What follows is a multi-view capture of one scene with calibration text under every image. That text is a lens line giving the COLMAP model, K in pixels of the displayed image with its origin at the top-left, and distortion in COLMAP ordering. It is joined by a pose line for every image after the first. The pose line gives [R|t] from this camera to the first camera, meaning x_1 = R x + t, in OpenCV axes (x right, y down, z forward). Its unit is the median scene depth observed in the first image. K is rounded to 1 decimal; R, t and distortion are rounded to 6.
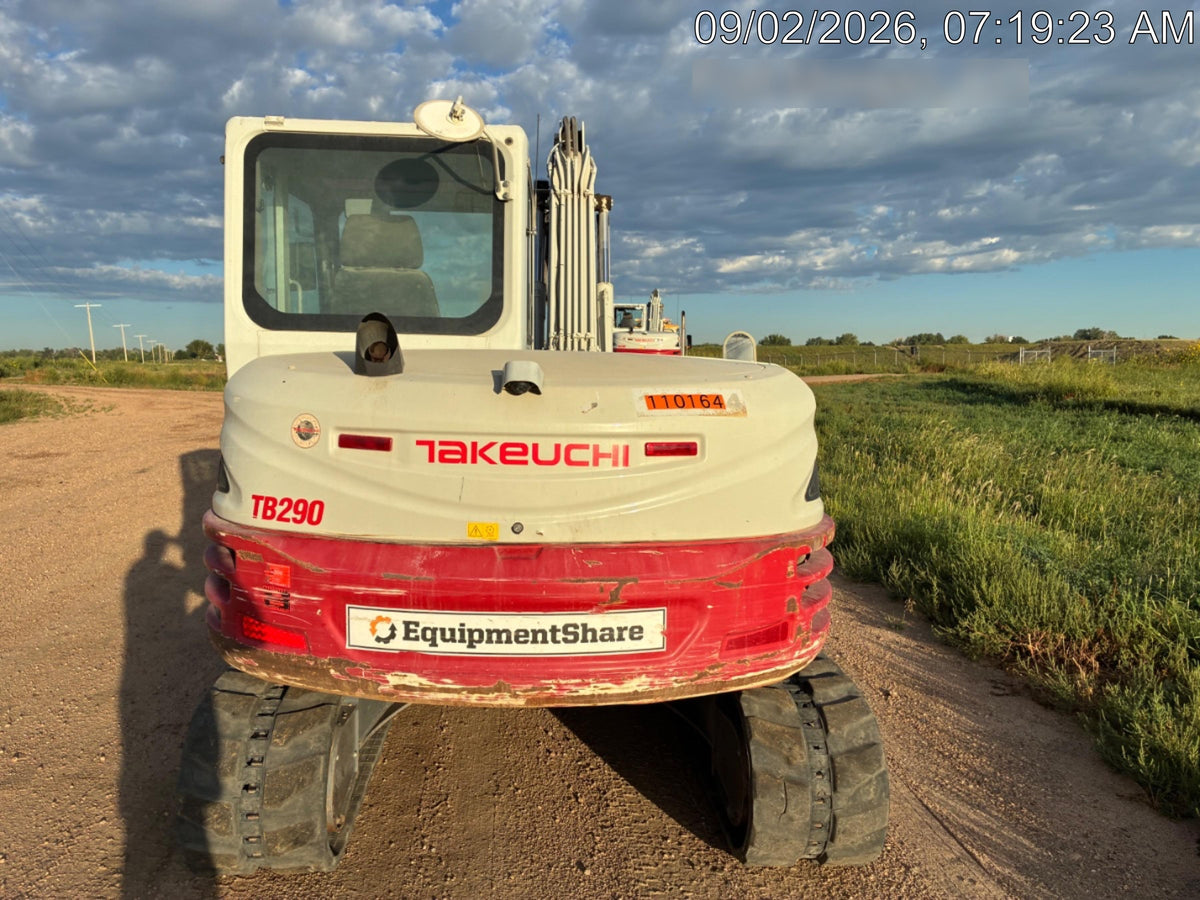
lens RADIAL K [[928.0, 0, 582.4], [0, 928.0, 425.8], [0, 0, 1]] dist [0.090105, -0.109689]
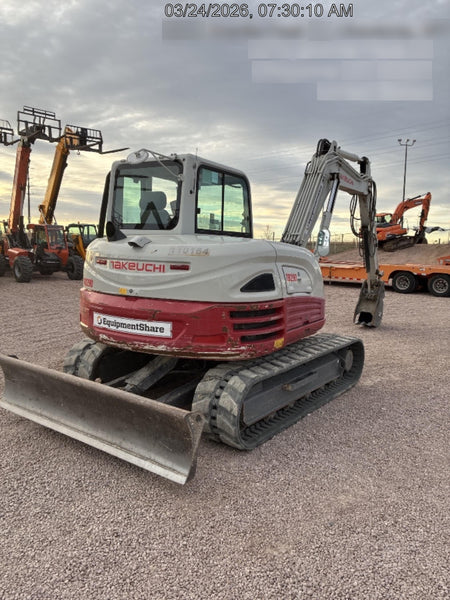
lens RADIAL K [[464.0, 0, 225.9], [0, 464.0, 290.7], [0, 0, 1]] dist [0.090105, -0.109689]
pose [[0.837420, 0.059407, -0.543321, 1.001422], [-0.058656, 0.998103, 0.018727, 0.062447], [0.543403, 0.016186, 0.839316, -0.101773]]
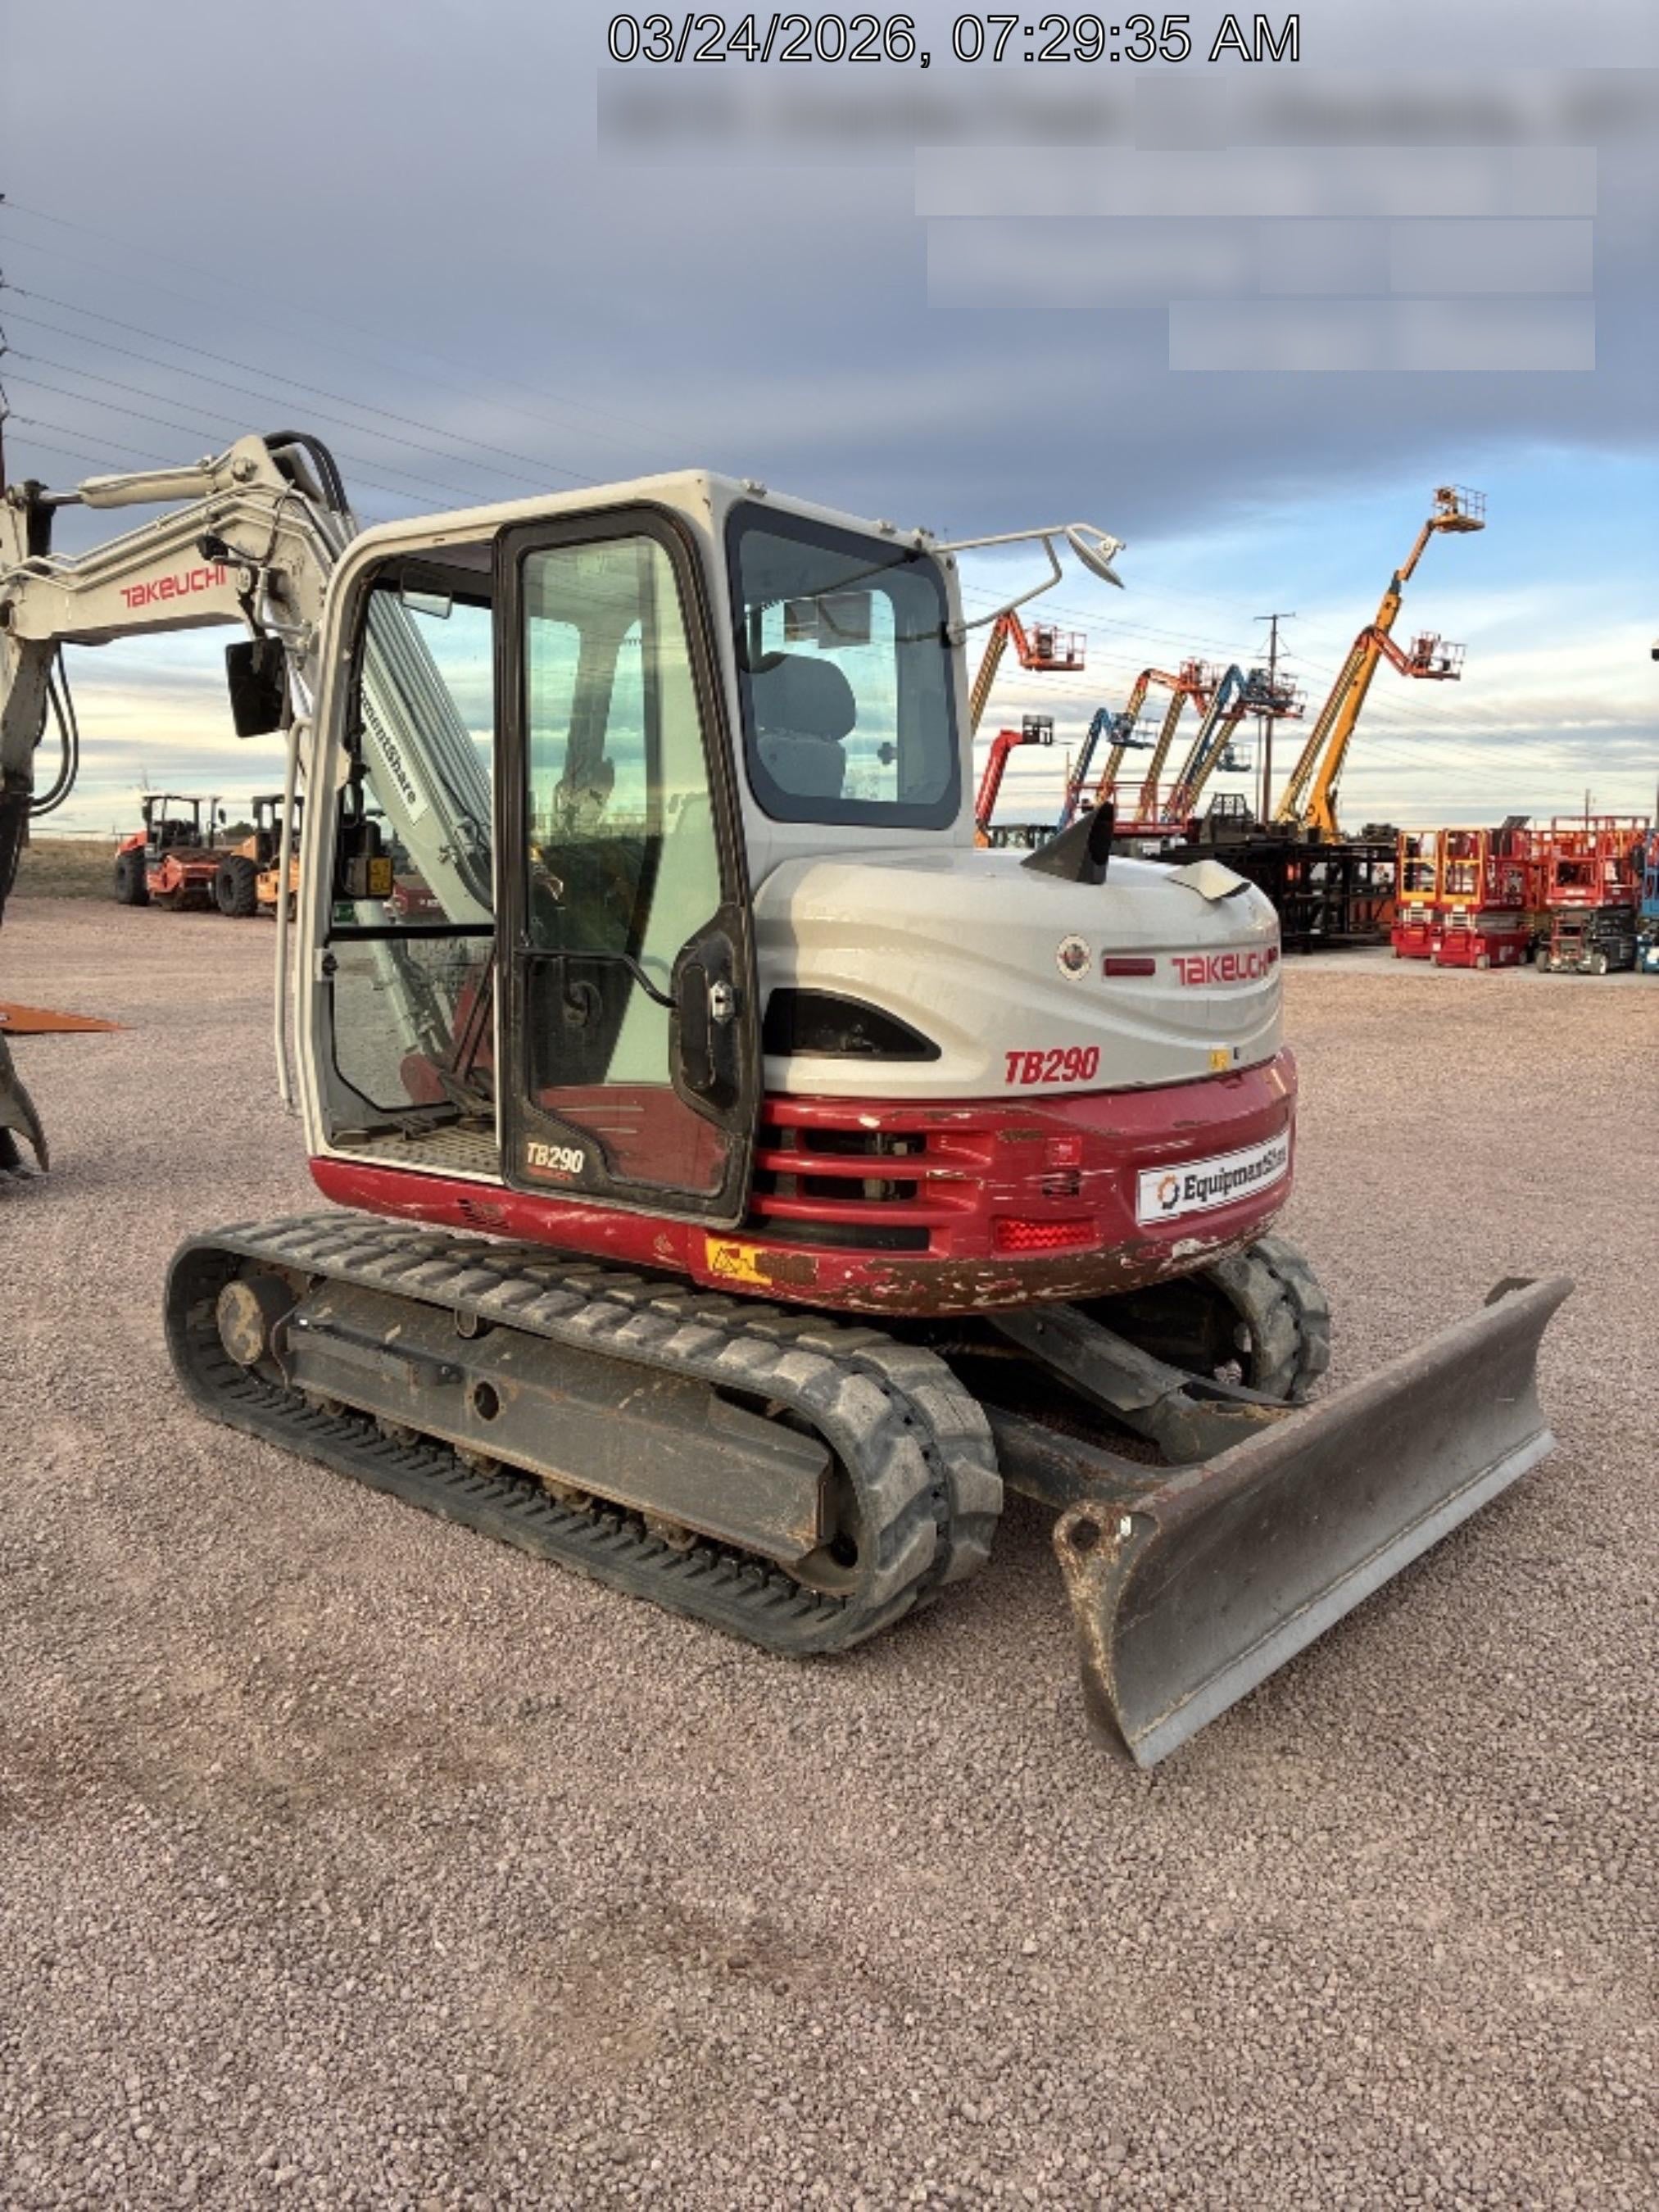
lens RADIAL K [[1690.6, 0, 820.8], [0, 1690.6, 1066.4], [0, 0, 1]] dist [0.055988, -0.071396]
pose [[0.617953, -0.109382, 0.778569, -1.539169], [0.071624, 0.993989, 0.082799, -0.036486], [-0.782946, 0.004599, 0.622073, 0.313334]]
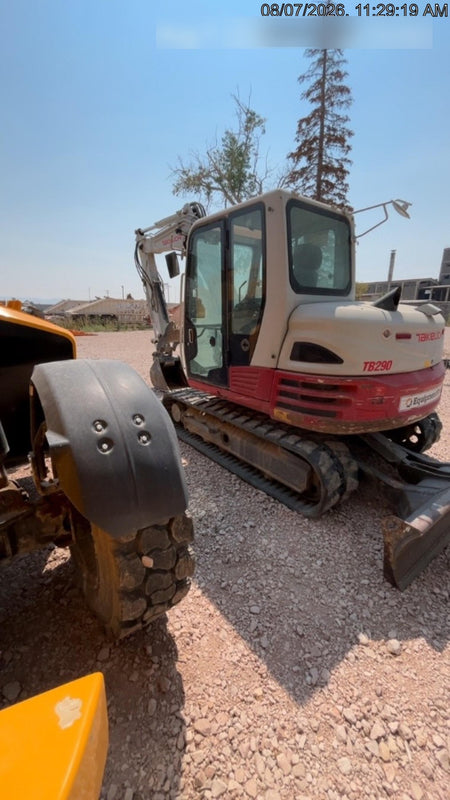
lens RADIAL K [[320.9, 0, 224.9], [0, 320.9, 396.5], [0, 0, 1]] dist [0.001524, 0.000476]
pose [[0.787607, -0.182187, 0.588628, -1.216378], [0.072403, 0.976035, 0.205216, -0.040026], [-0.611909, -0.119011, 0.781923, 0.580819]]
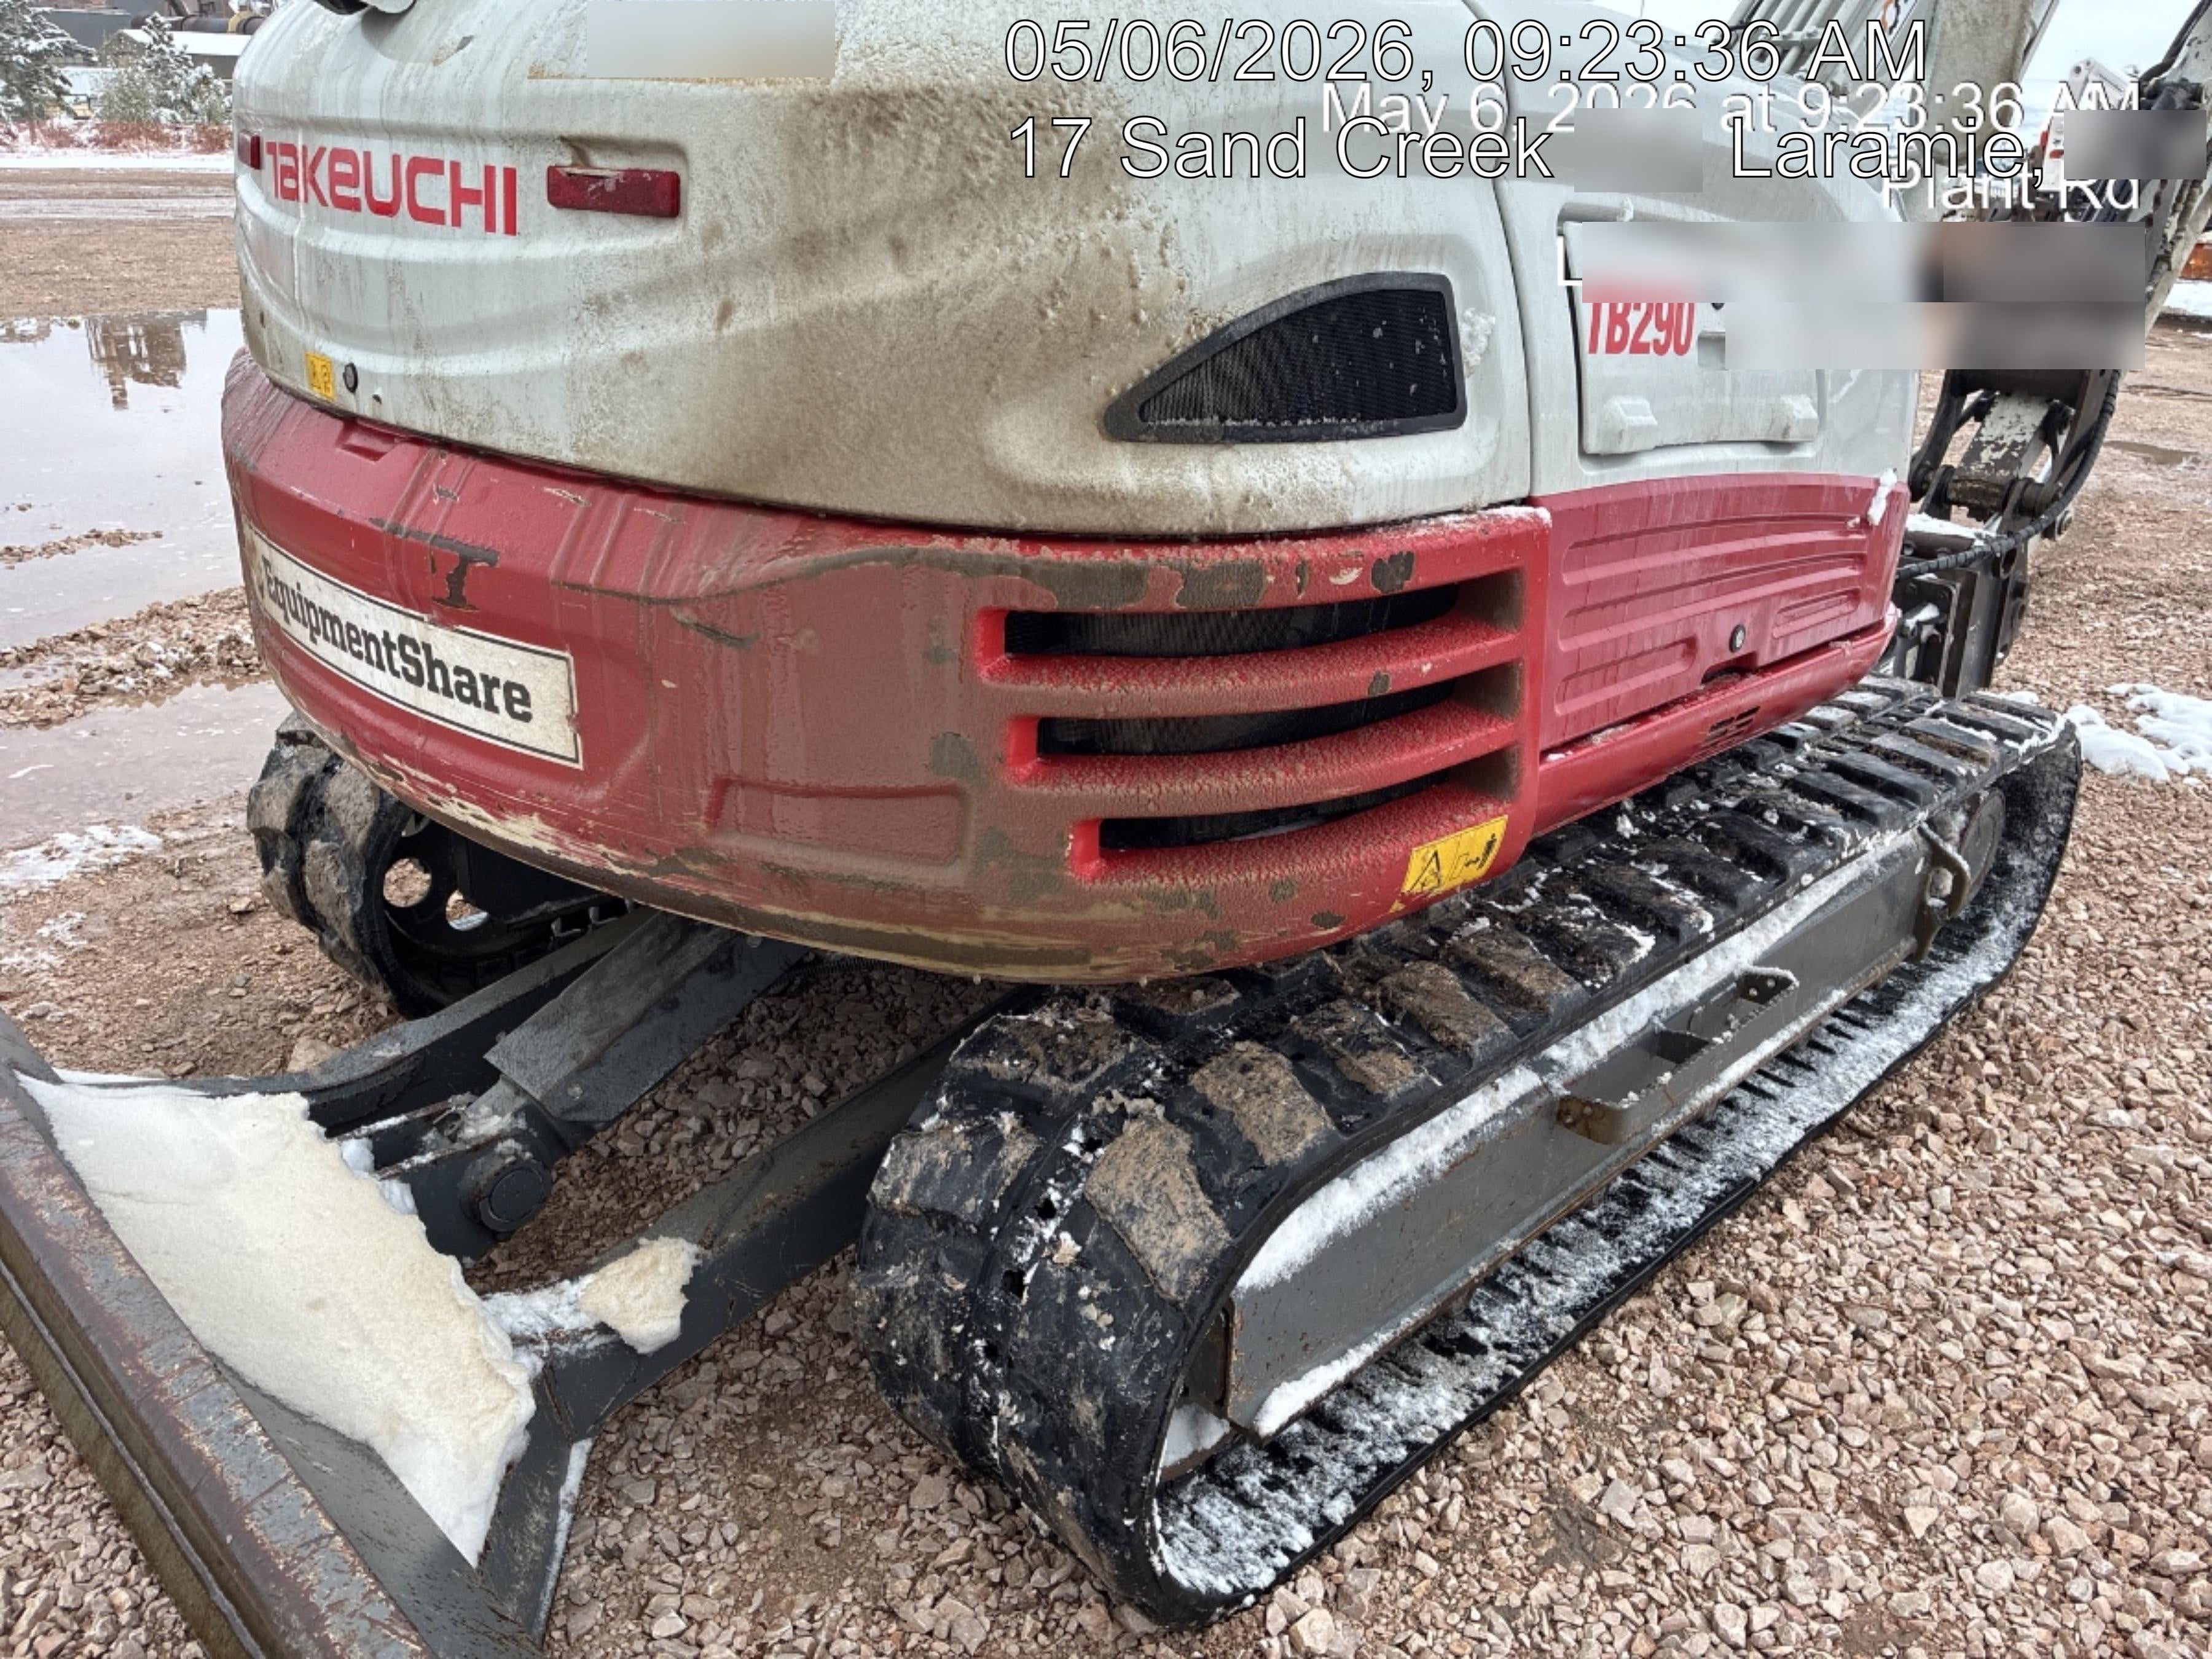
lens RADIAL K [[1690.6, 0, 1118.2], [0, 1690.6, 802.0], [0, 0, 1]] dist [0.055988, -0.071396]
pose [[0.694469, 0.270209, -0.666858, 0.693199], [-0.094786, 0.953086, 0.287477, 0.041687], [0.713252, -0.136435, 0.687500, 0.698797]]
